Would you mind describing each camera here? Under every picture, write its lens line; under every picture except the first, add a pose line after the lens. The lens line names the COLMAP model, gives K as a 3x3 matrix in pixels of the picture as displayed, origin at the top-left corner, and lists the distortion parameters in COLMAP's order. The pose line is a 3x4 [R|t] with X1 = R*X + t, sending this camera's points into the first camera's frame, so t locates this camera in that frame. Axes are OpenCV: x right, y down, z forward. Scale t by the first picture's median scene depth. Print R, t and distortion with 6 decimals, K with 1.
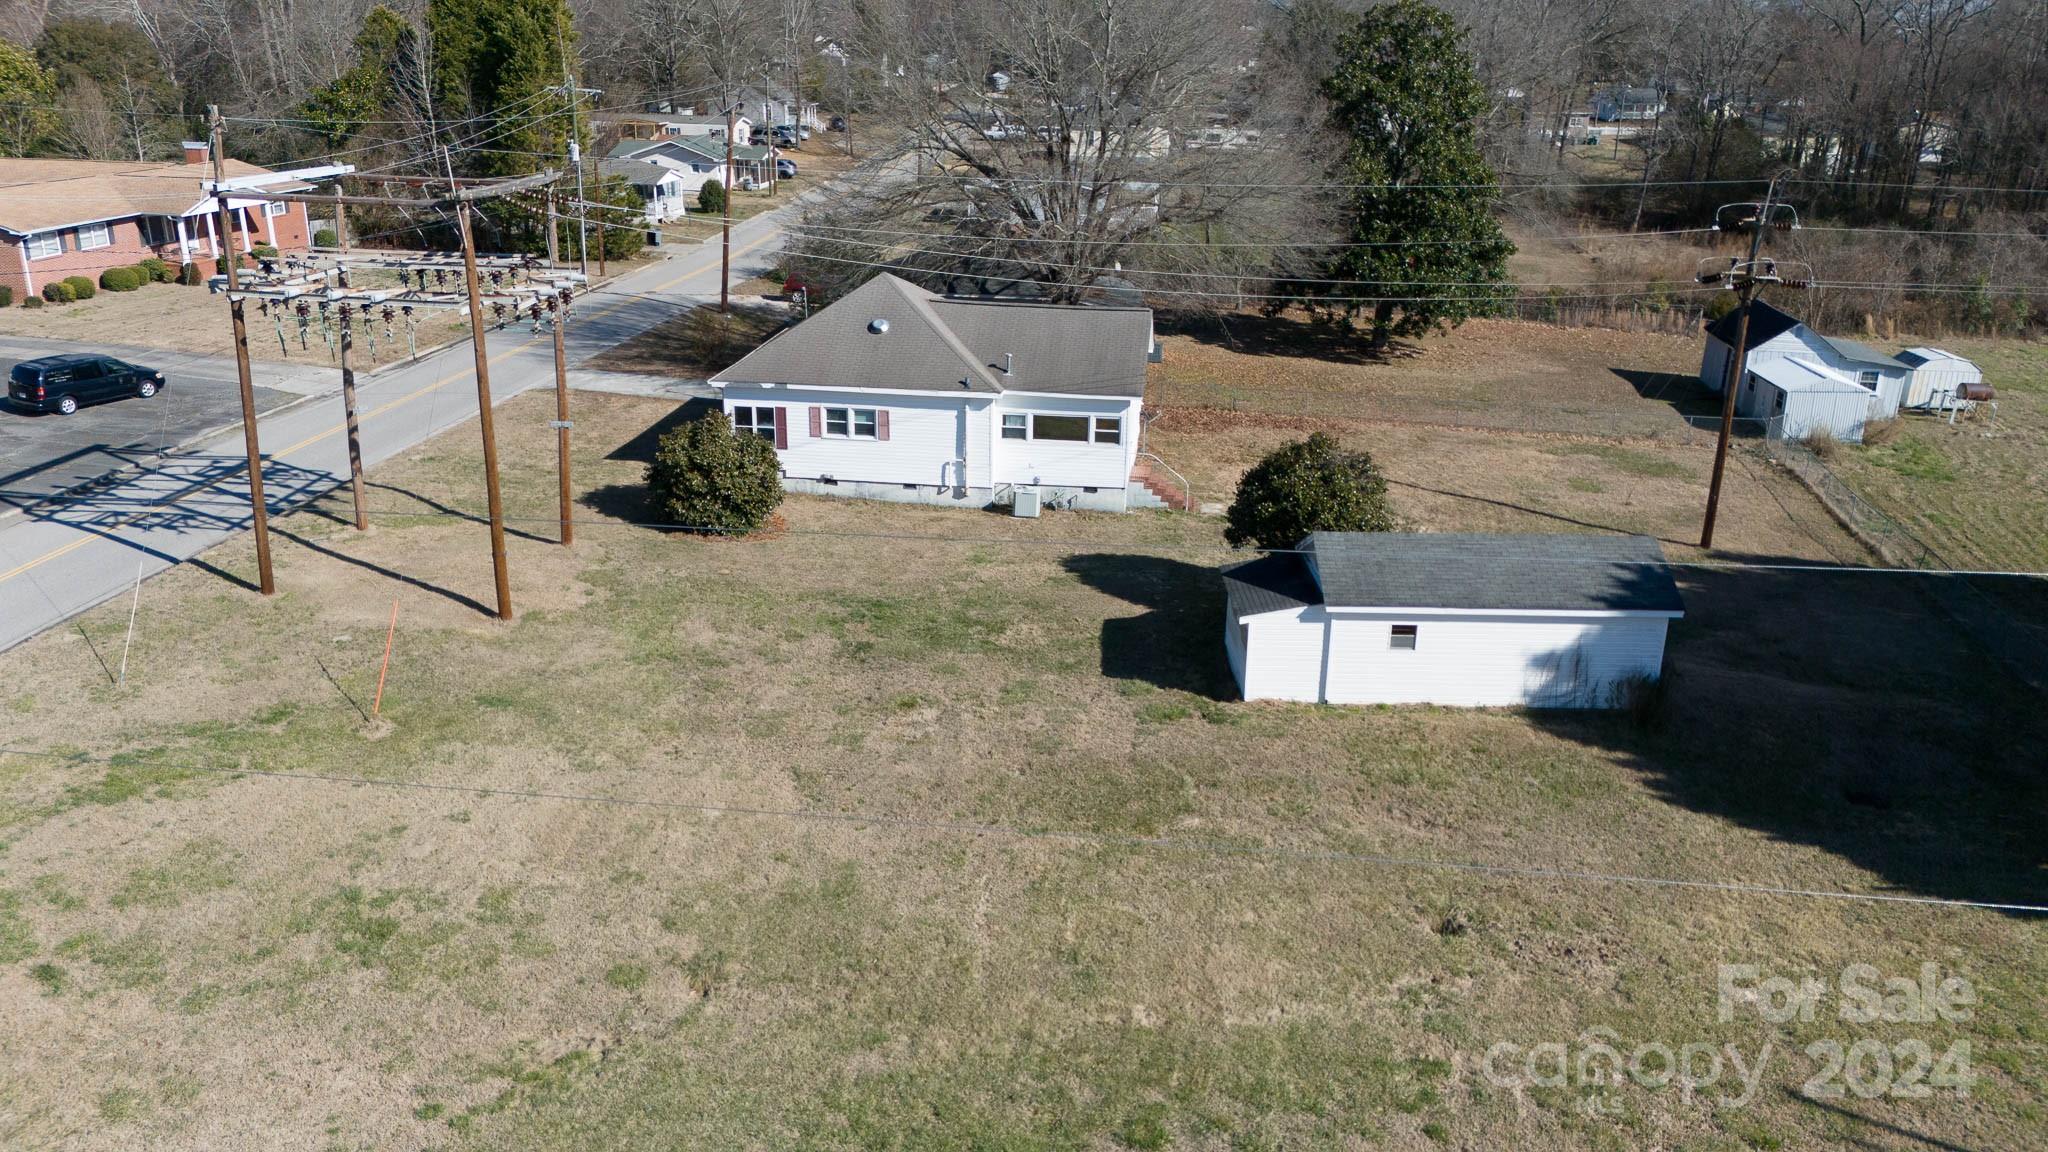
lens RADIAL K [[1498.1, 0, 1035.4], [0, 1498.1, 572.3], [0, 0, 1]] dist [0.076688, -0.081819]
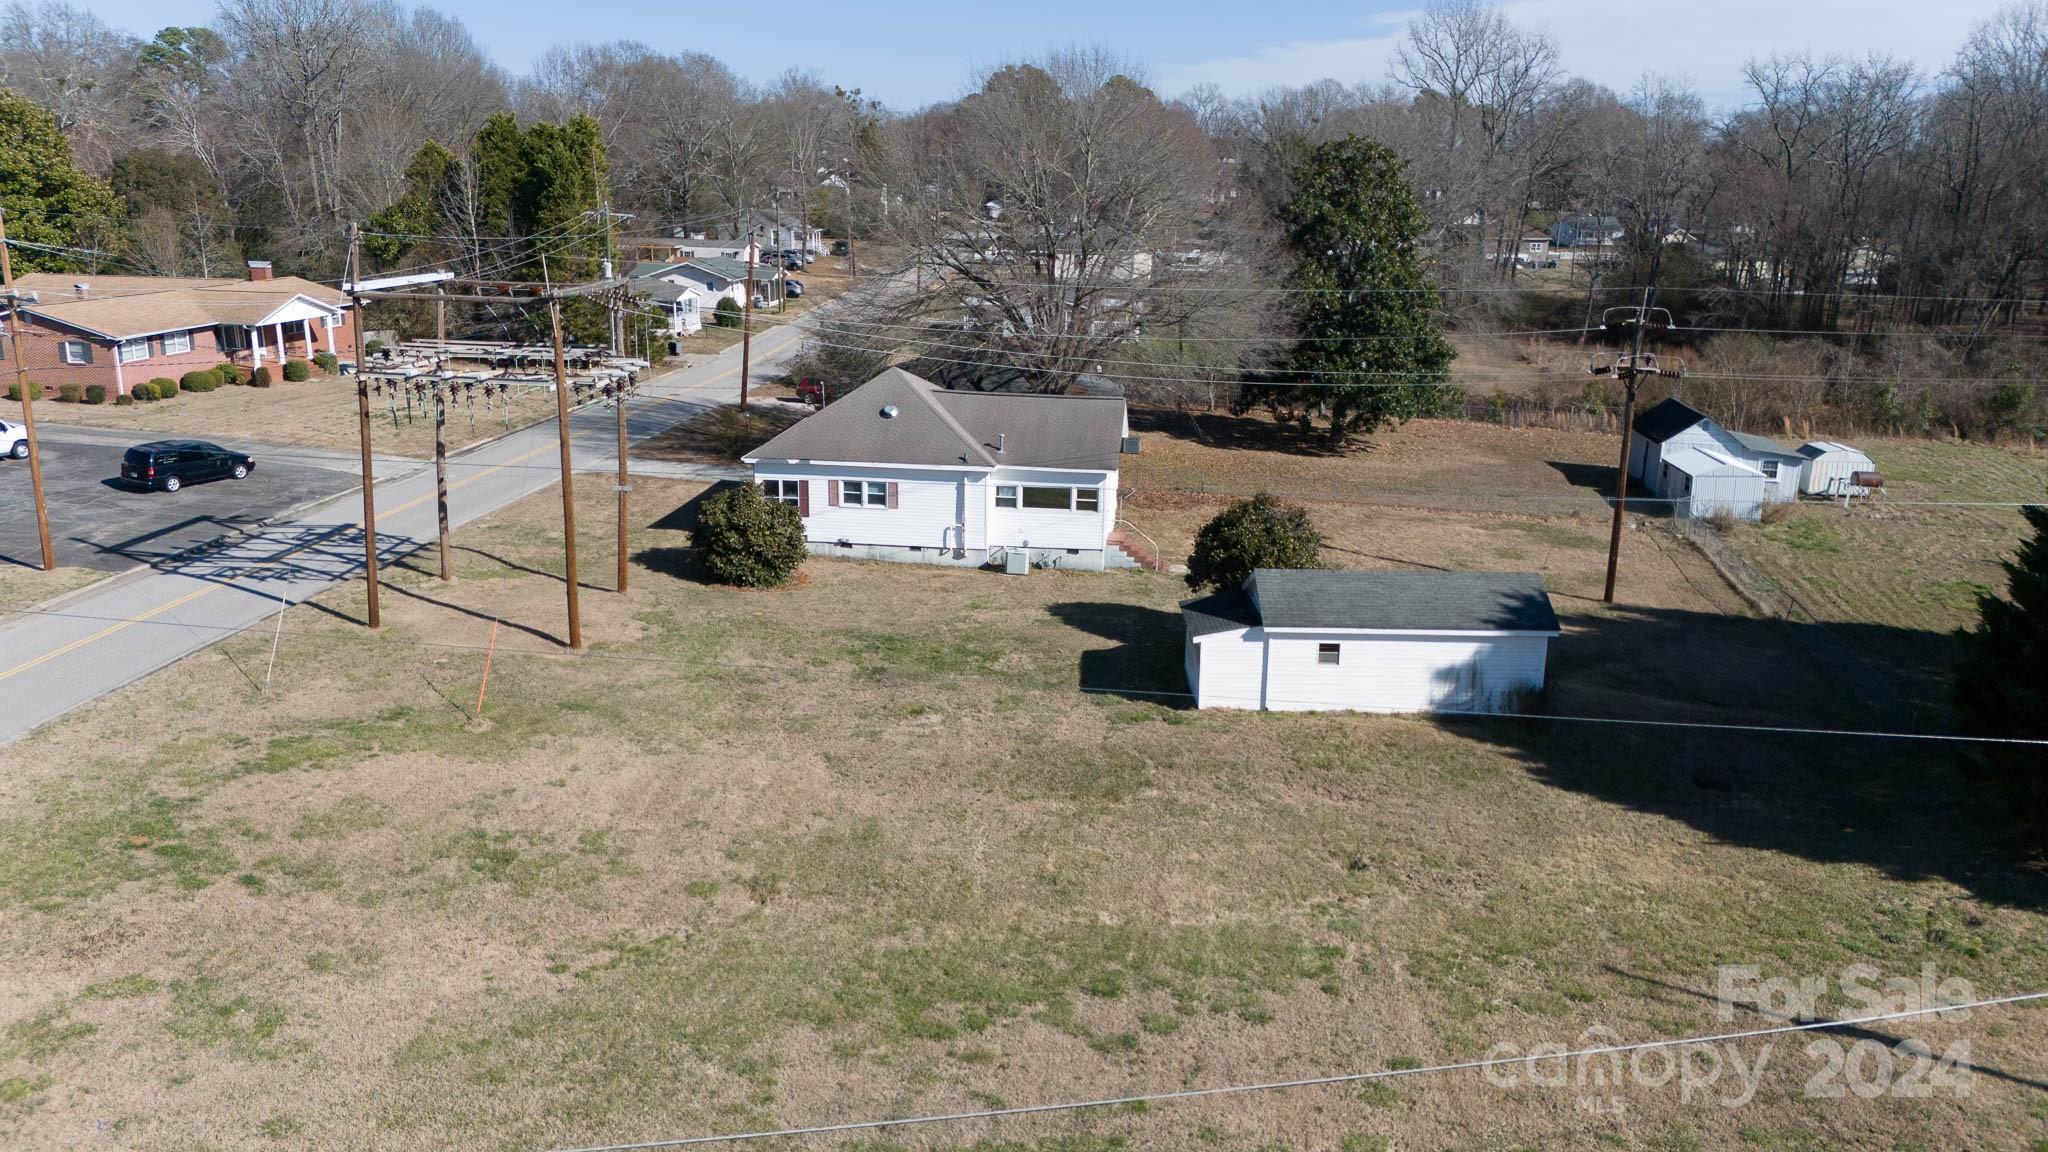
lens RADIAL K [[1498.1, 0, 1036.3], [0, 1498.1, 573.1], [0, 0, 1]] dist [0.076688, -0.081819]
pose [[0.999982, -0.000837, 0.005868, 0.002212], [0.001293, 0.996942, -0.078130, 0.052925], [-0.005785, 0.078136, 0.996926, -0.148312]]
